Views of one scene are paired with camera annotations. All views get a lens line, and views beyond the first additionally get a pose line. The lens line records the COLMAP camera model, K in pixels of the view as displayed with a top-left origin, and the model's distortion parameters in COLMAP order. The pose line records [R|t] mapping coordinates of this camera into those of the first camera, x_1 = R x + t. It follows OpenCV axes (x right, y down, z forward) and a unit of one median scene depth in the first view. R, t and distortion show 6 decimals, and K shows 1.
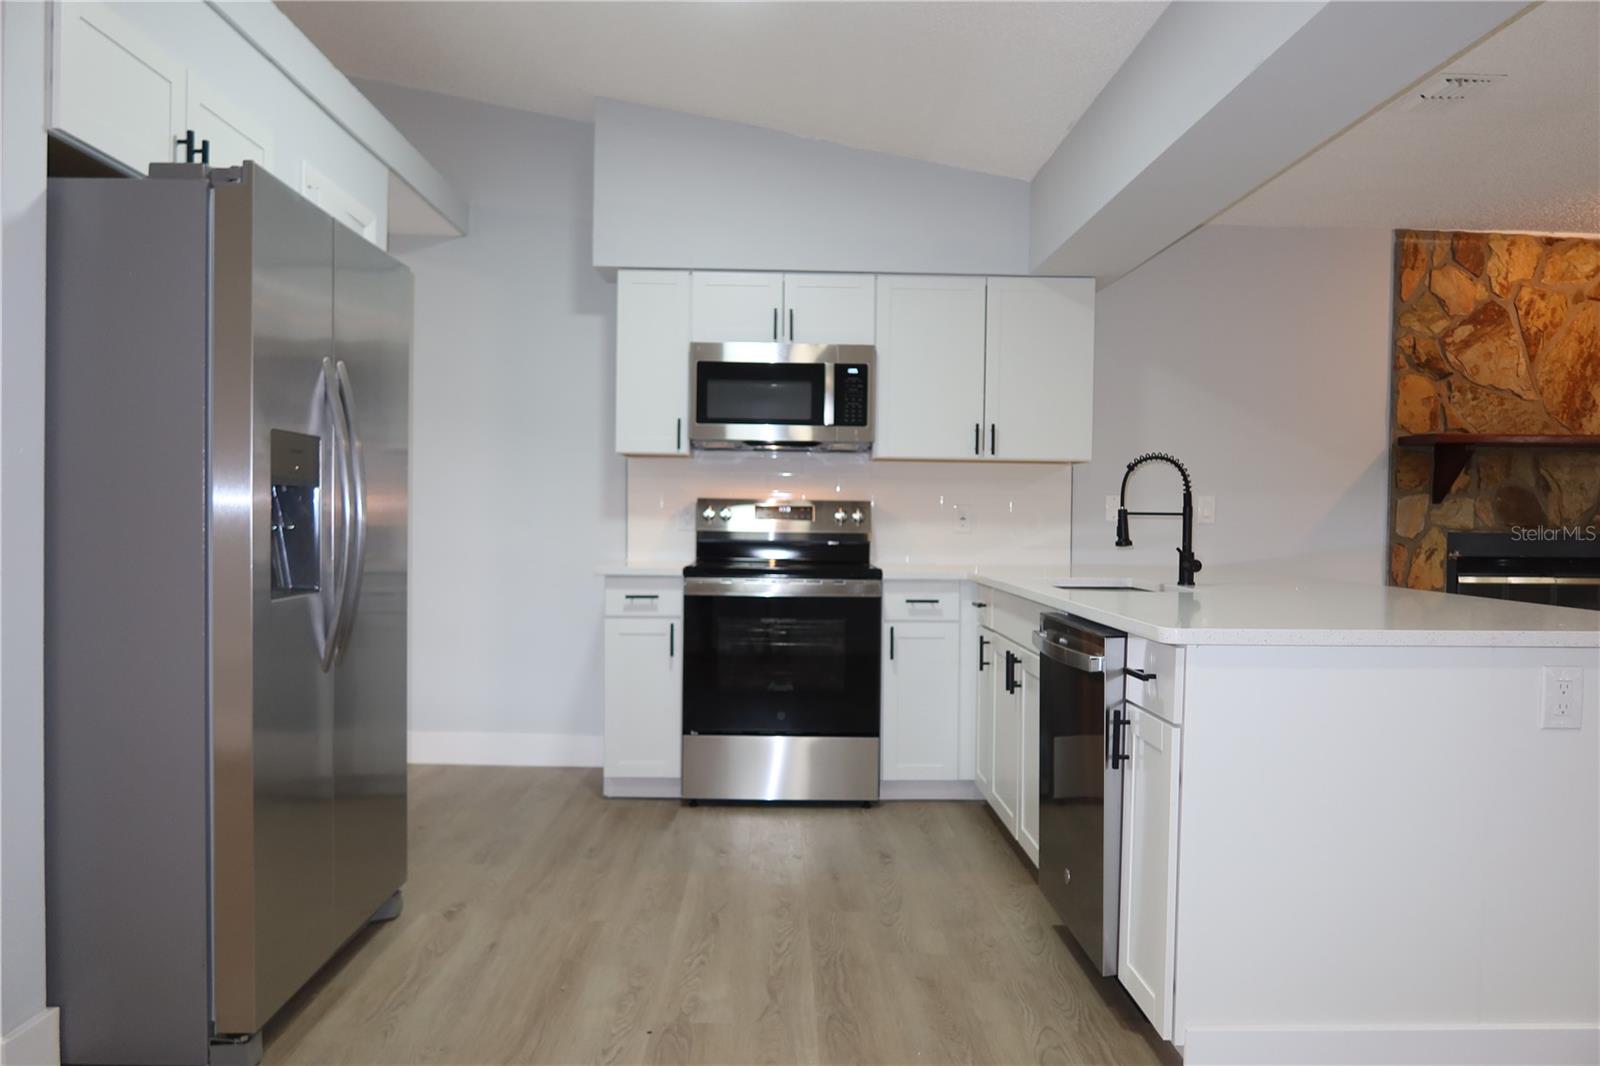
lens RADIAL K [[1103.9, 0, 794.8], [0, 1103.9, 544.7], [0, 0, 1]] dist [-0.029681, 0.012692]
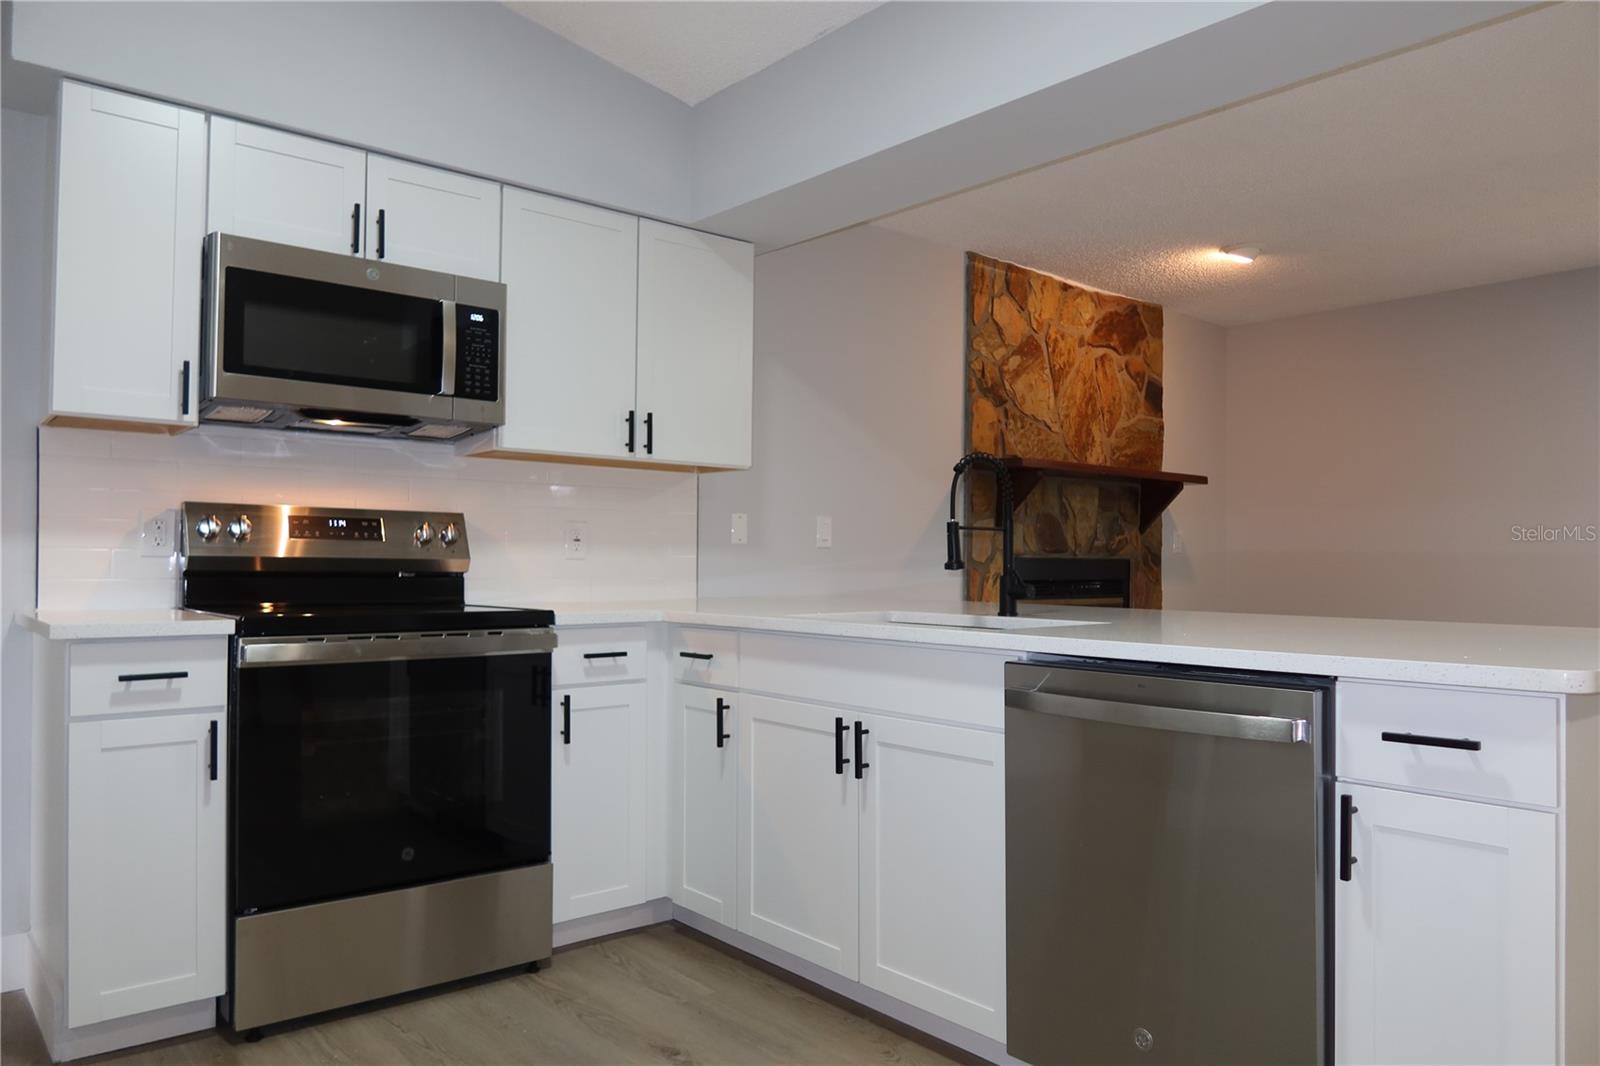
lens RADIAL K [[1103.9, 0, 794.8], [0, 1103.9, 544.7], [0, 0, 1]] dist [-0.029681, 0.012692]
pose [[0.775154, 0.004271, 0.631758, -0.202690], [0.017022, 0.999473, -0.027642, 0.002473], [-0.631543, 0.032180, 0.774672, 0.333409]]
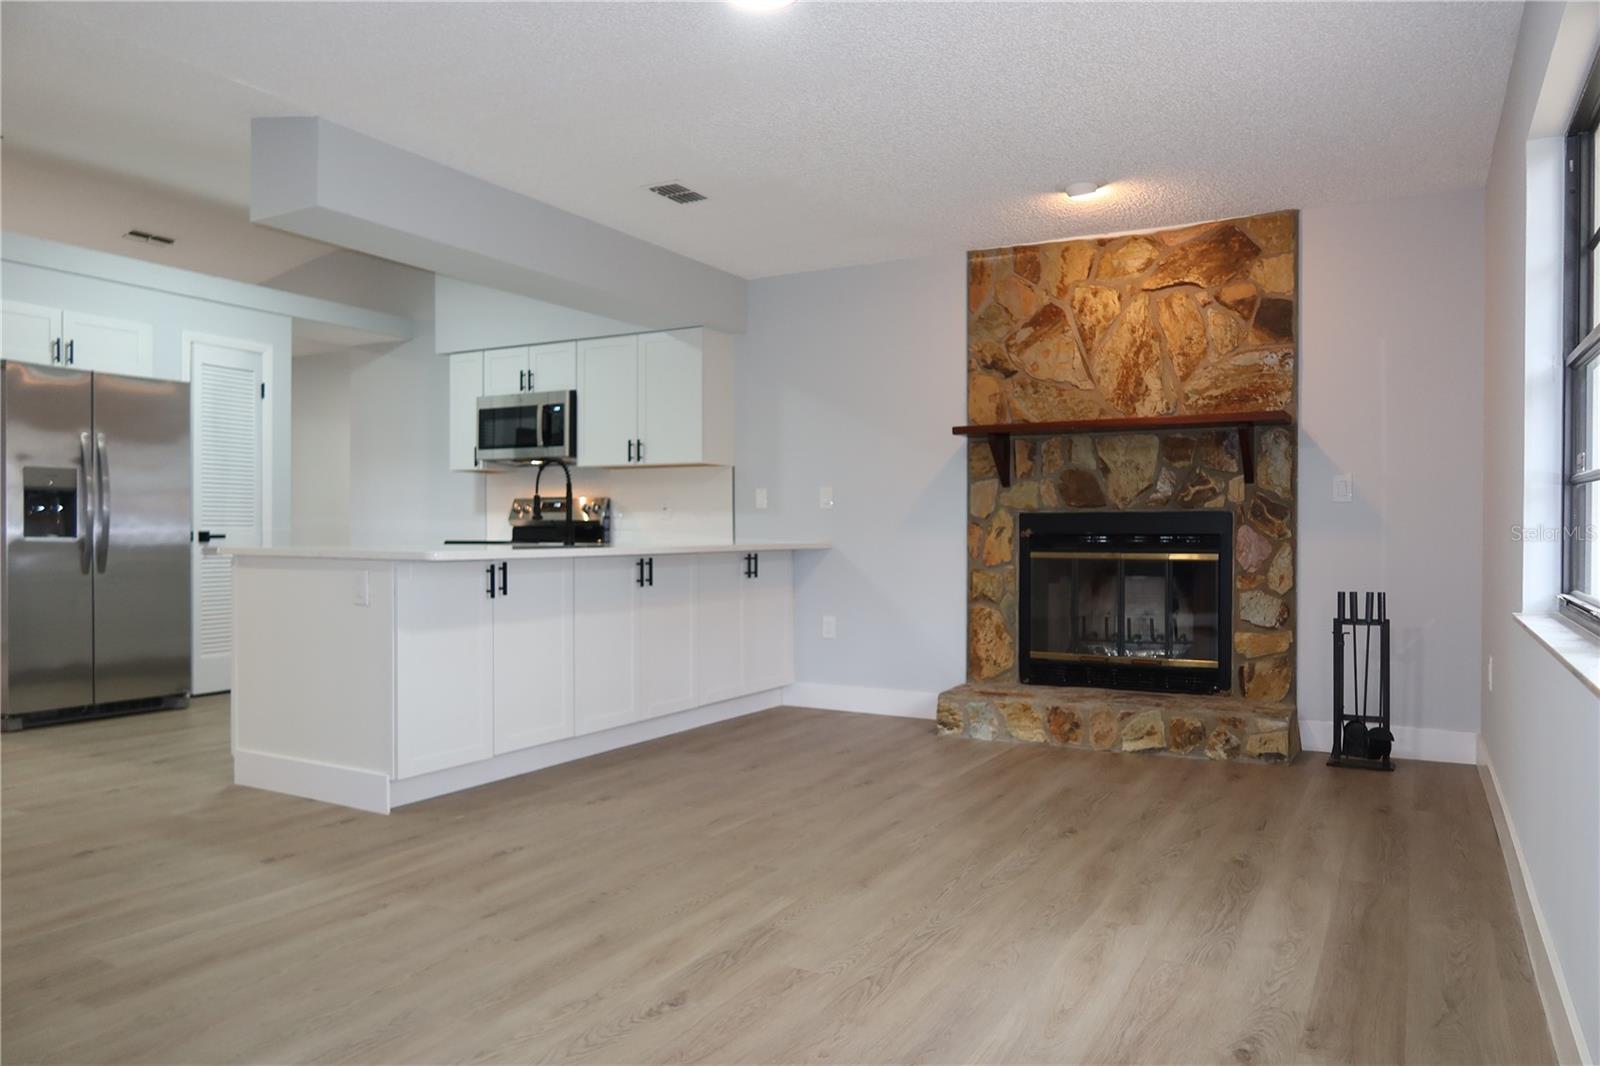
lens RADIAL K [[1103.9, 0, 794.8], [0, 1103.9, 544.7], [0, 0, 1]] dist [-0.029681, 0.012692]
pose [[0.863142, -0.003842, -0.504946, 0.980218], [-0.004726, 0.999866, -0.015687, 0.041292], [0.504939, 0.015926, 0.863008, -0.094687]]
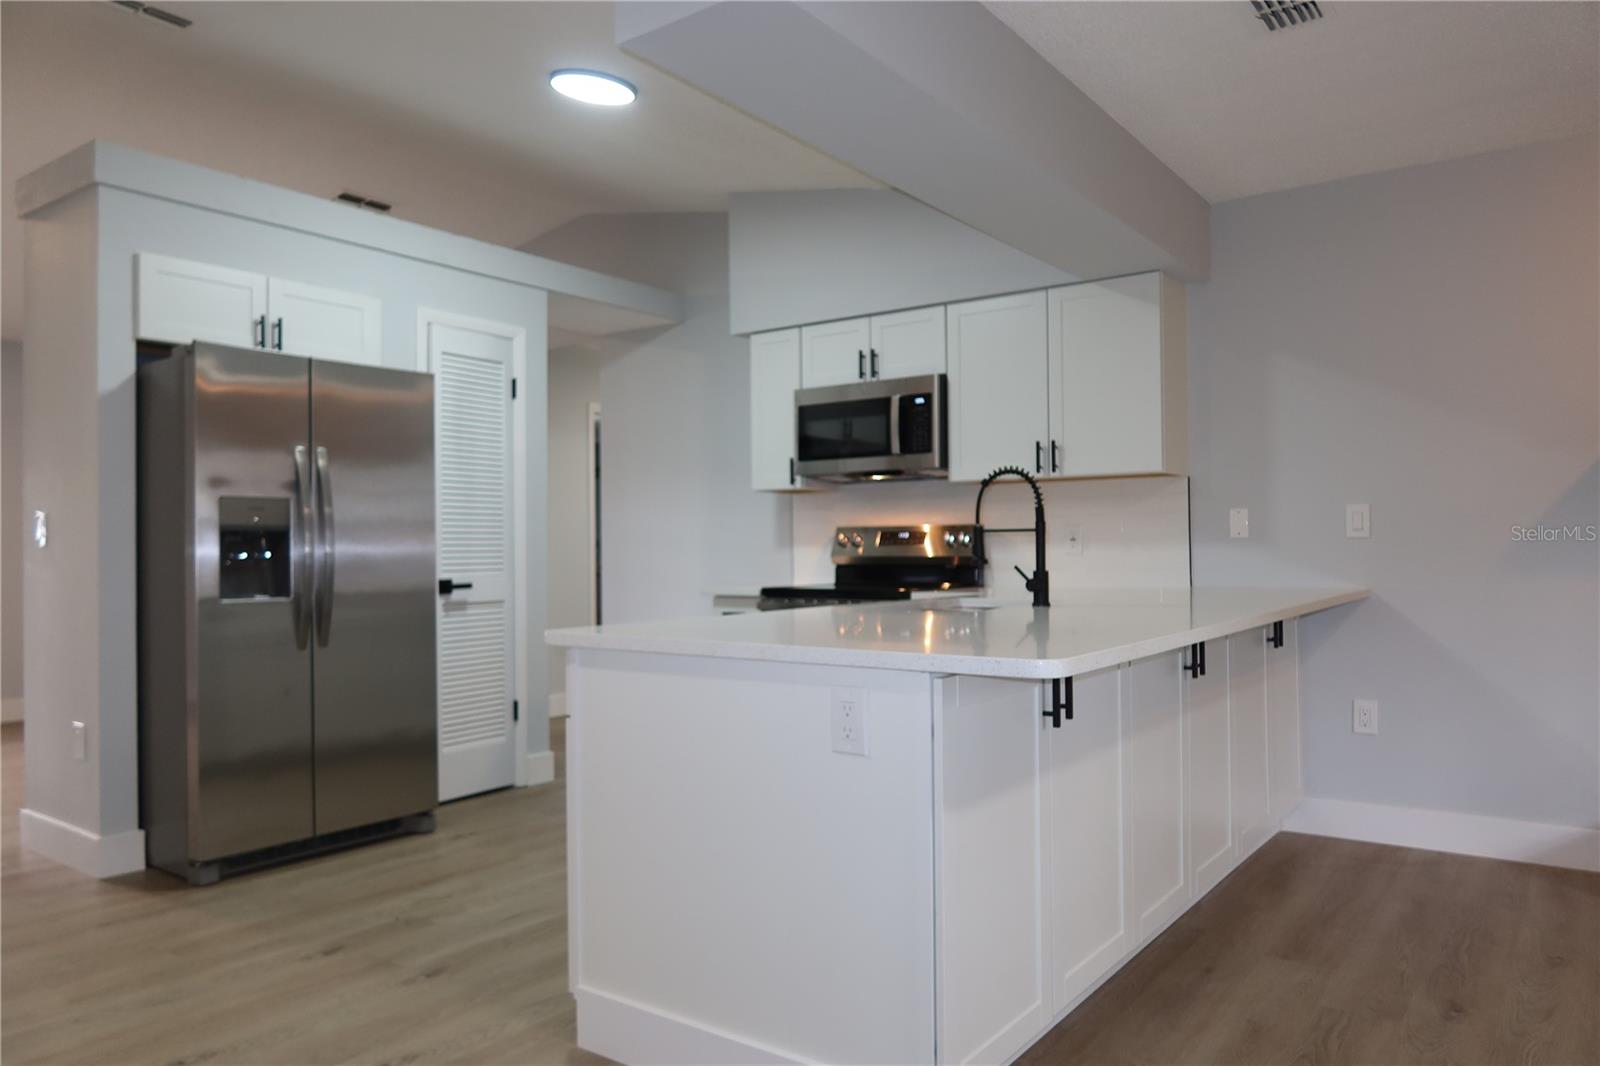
lens RADIAL K [[1103.9, 0, 794.8], [0, 1103.9, 544.7], [0, 0, 1]] dist [-0.029681, 0.012692]
pose [[0.795371, -0.022923, -0.605690, 0.539282], [0.005454, 0.999515, -0.030666, 0.008804], [0.606099, 0.021087, 0.795110, 0.095317]]
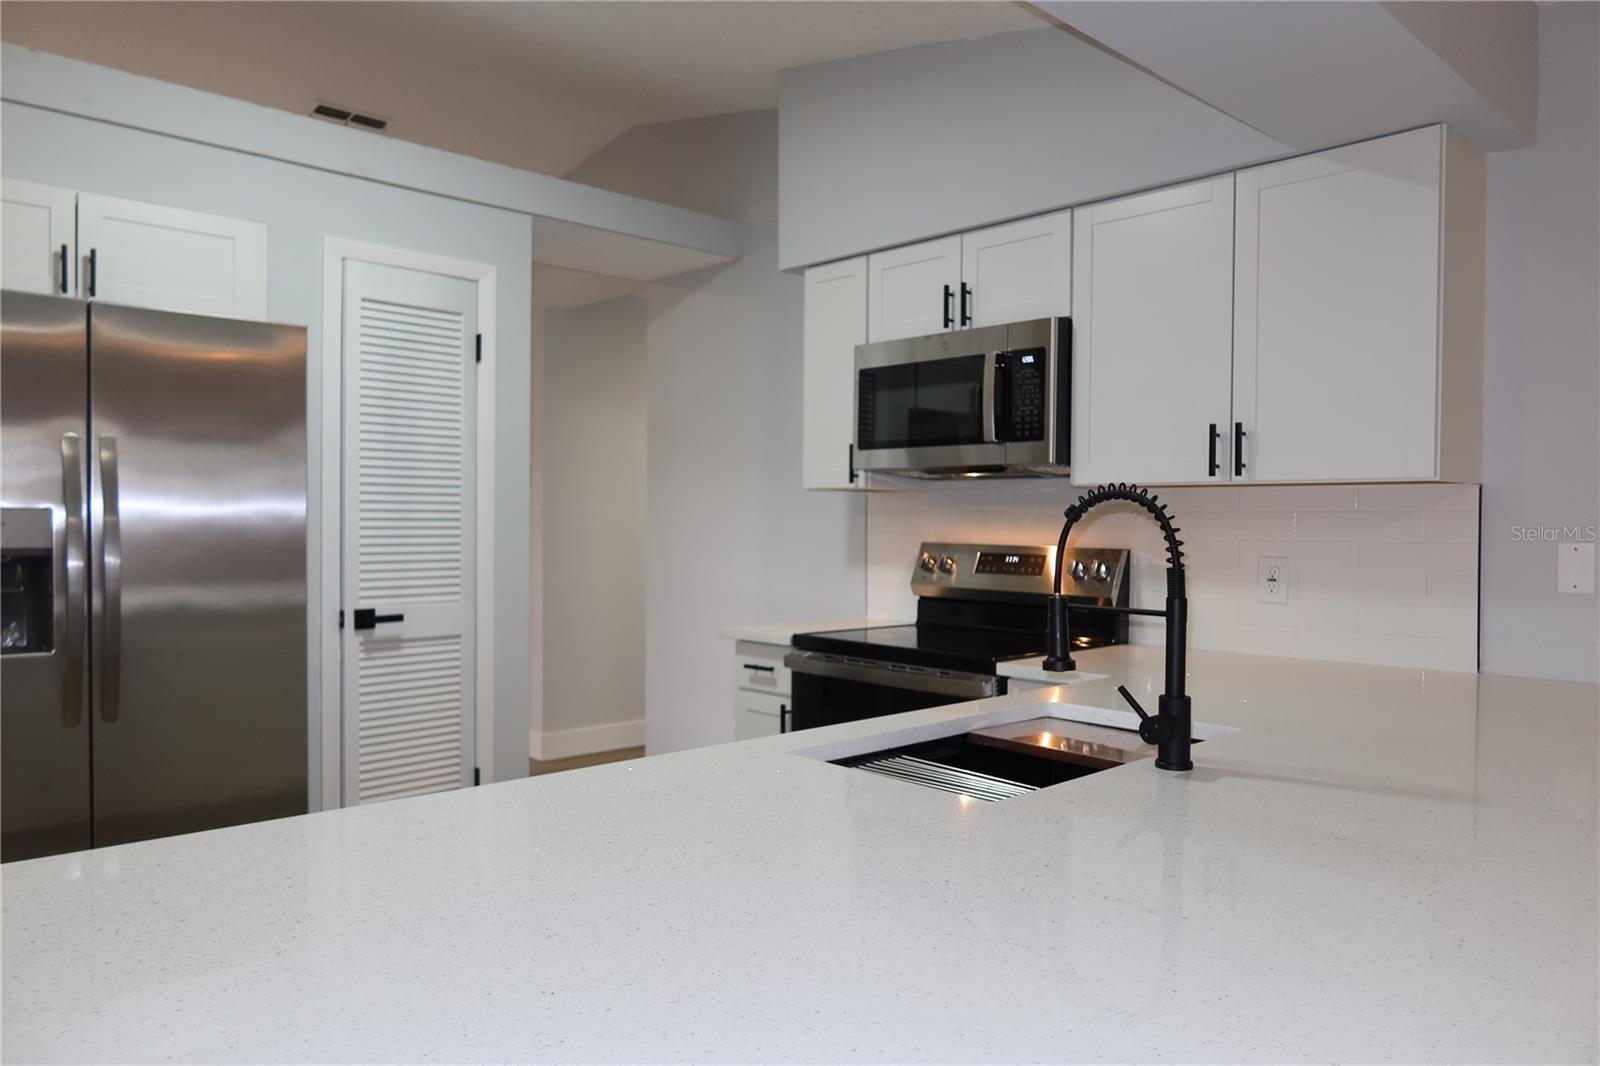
lens RADIAL K [[1103.9, 0, 794.8], [0, 1103.9, 544.7], [0, 0, 1]] dist [-0.029681, 0.012692]
pose [[0.669621, 0.011506, -0.742614, 0.421865], [-0.017135, 0.999853, 0.000041, -0.038481], [0.742505, 0.012697, 0.669720, 0.408850]]
